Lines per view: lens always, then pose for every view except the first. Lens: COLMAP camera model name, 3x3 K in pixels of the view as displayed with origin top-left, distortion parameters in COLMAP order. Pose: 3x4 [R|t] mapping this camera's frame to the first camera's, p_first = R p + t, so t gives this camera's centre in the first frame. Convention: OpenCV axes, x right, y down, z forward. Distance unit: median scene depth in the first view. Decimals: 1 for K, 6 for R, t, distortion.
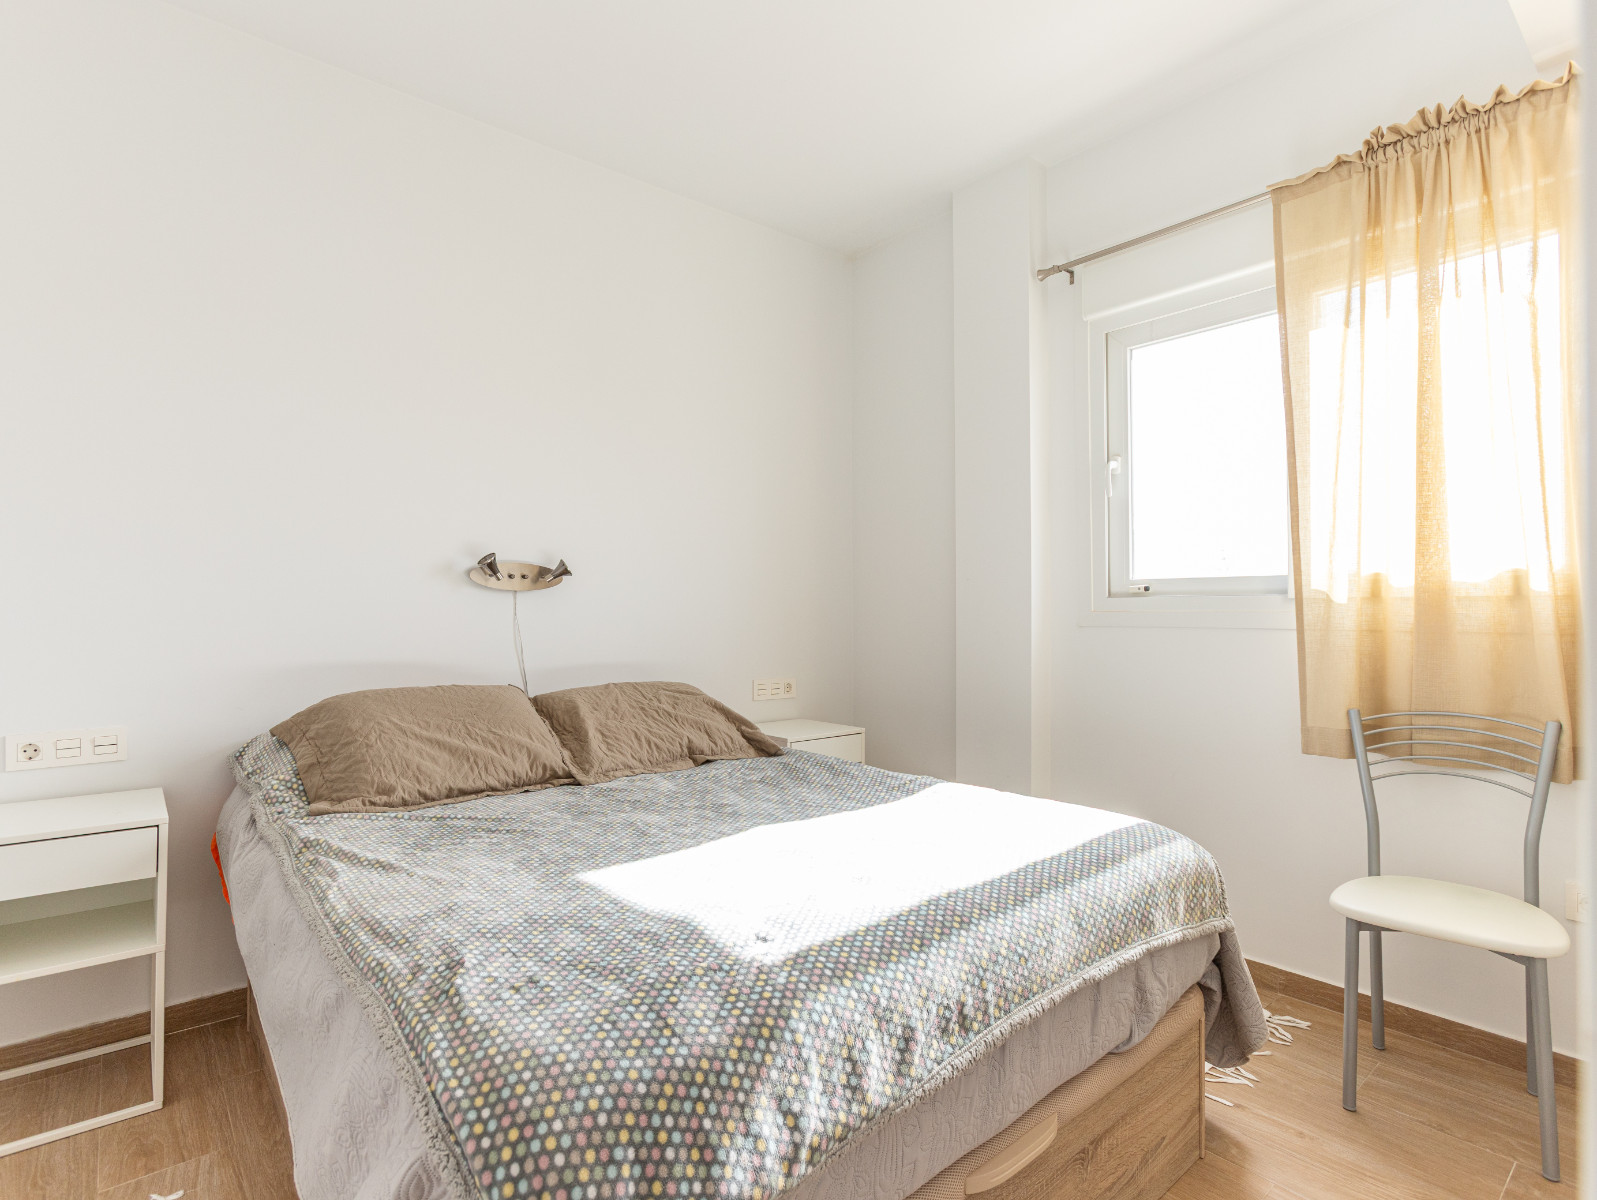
lens RADIAL K [[811.9, 0, 792.3], [0, 811.9, 601.7], [0, 0, 1]] dist [-0.017642, 0.011107]
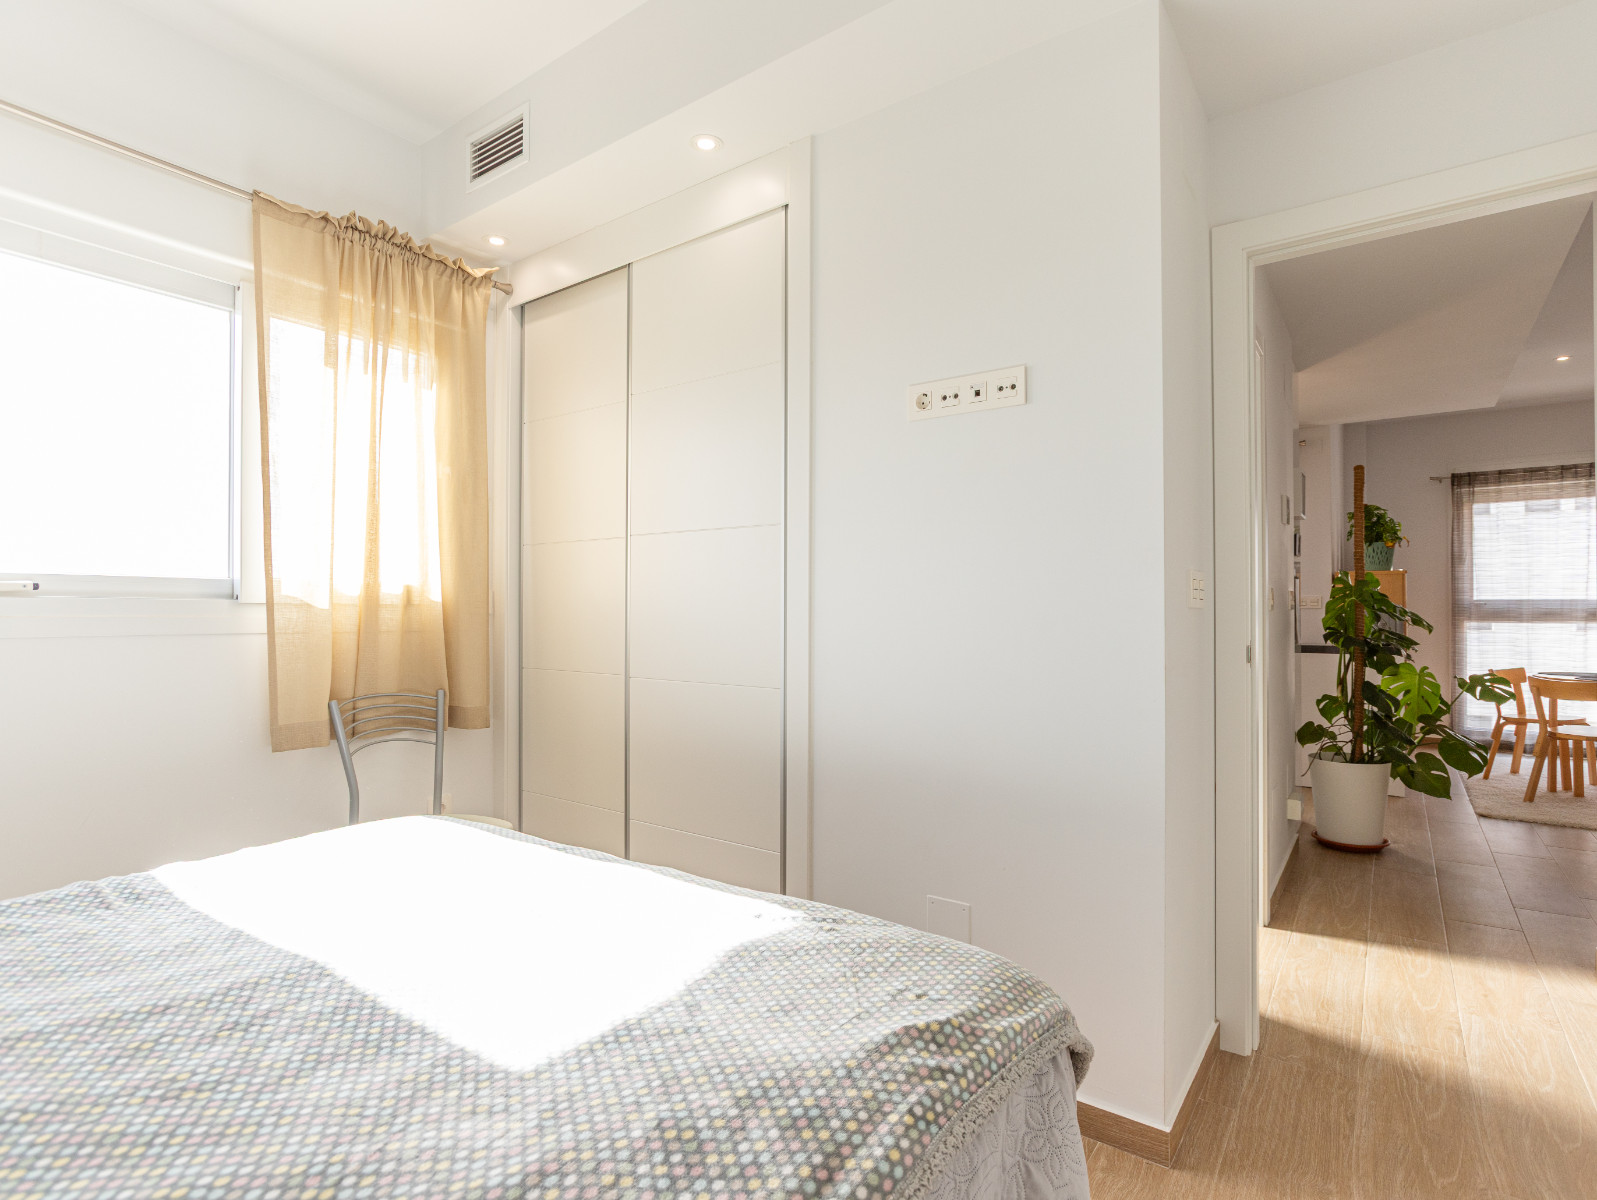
lens RADIAL K [[811.9, 0, 808.4], [0, 811.9, 601.2], [0, 0, 1]] dist [-0.017642, 0.011107]
pose [[-0.254411, 0.014204, 0.966992, -0.594614], [-0.010903, 0.999786, -0.017554, 0.003840], [-0.967035, -0.015010, -0.254202, 0.647055]]
